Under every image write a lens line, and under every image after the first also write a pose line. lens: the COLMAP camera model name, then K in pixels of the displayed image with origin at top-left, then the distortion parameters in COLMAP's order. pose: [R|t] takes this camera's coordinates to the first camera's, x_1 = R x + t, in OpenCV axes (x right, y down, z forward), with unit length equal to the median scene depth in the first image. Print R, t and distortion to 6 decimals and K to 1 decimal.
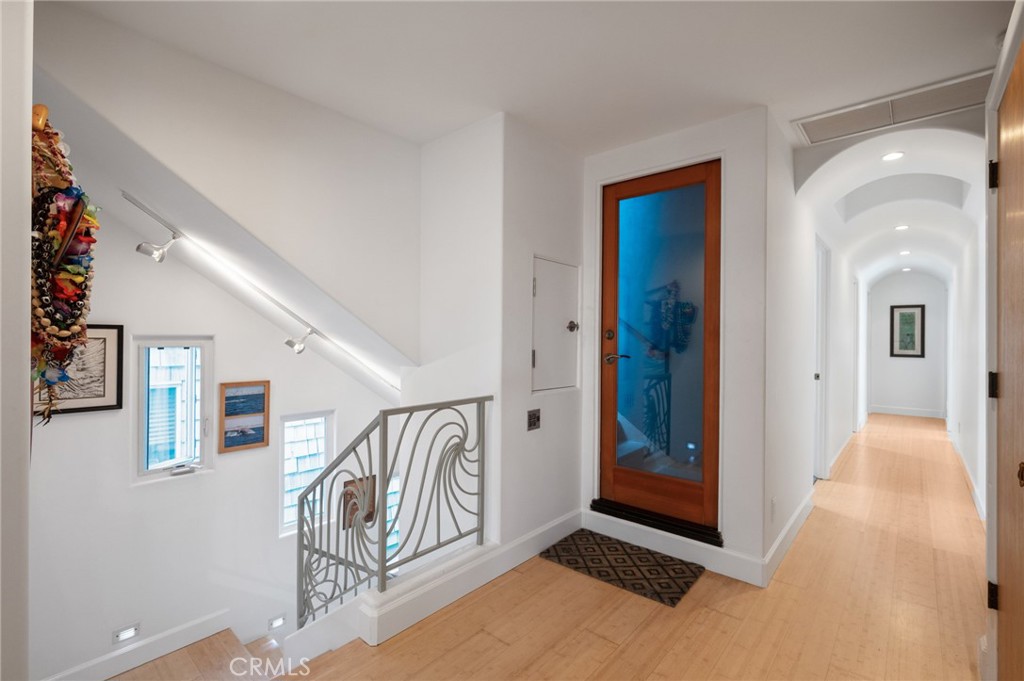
lens RADIAL K [[468.1, 0, 513.7], [0, 468.1, 337.6], [0, 0, 1]] dist [0.000506, 0.000240]
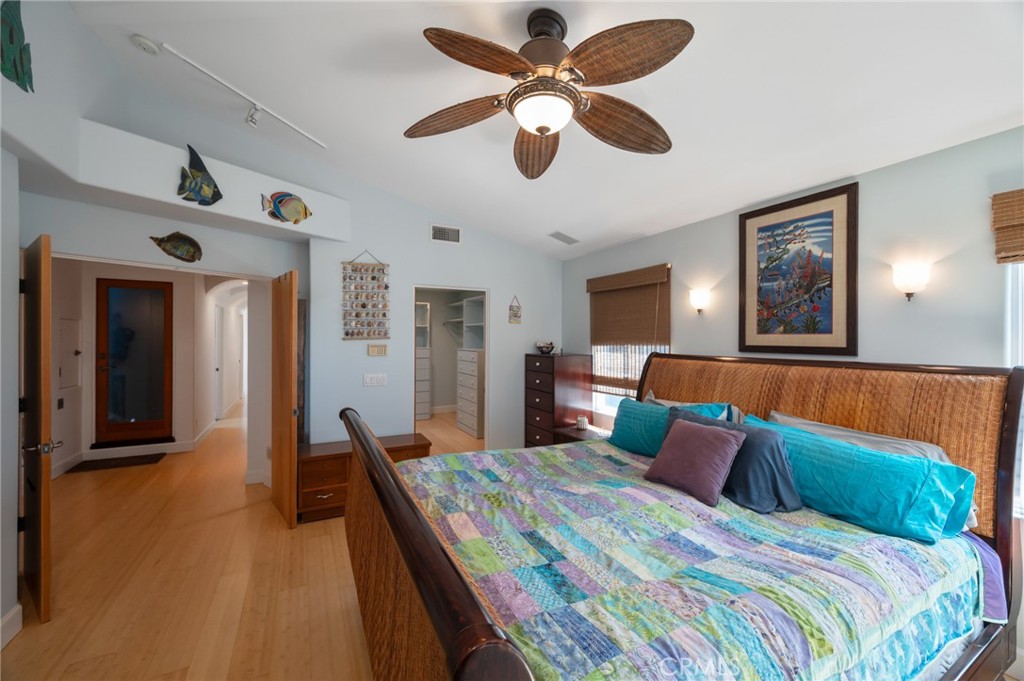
lens RADIAL K [[427.8, 0, 527.3], [0, 427.8, 335.4], [0, 0, 1]] dist [0.001584, 0.000296]
pose [[0.373111, -0.005064, 0.927773, -0.770220], [0.001628, 0.999987, 0.004803, -0.096407], [-0.927785, -0.000282, 0.373114, -1.263692]]
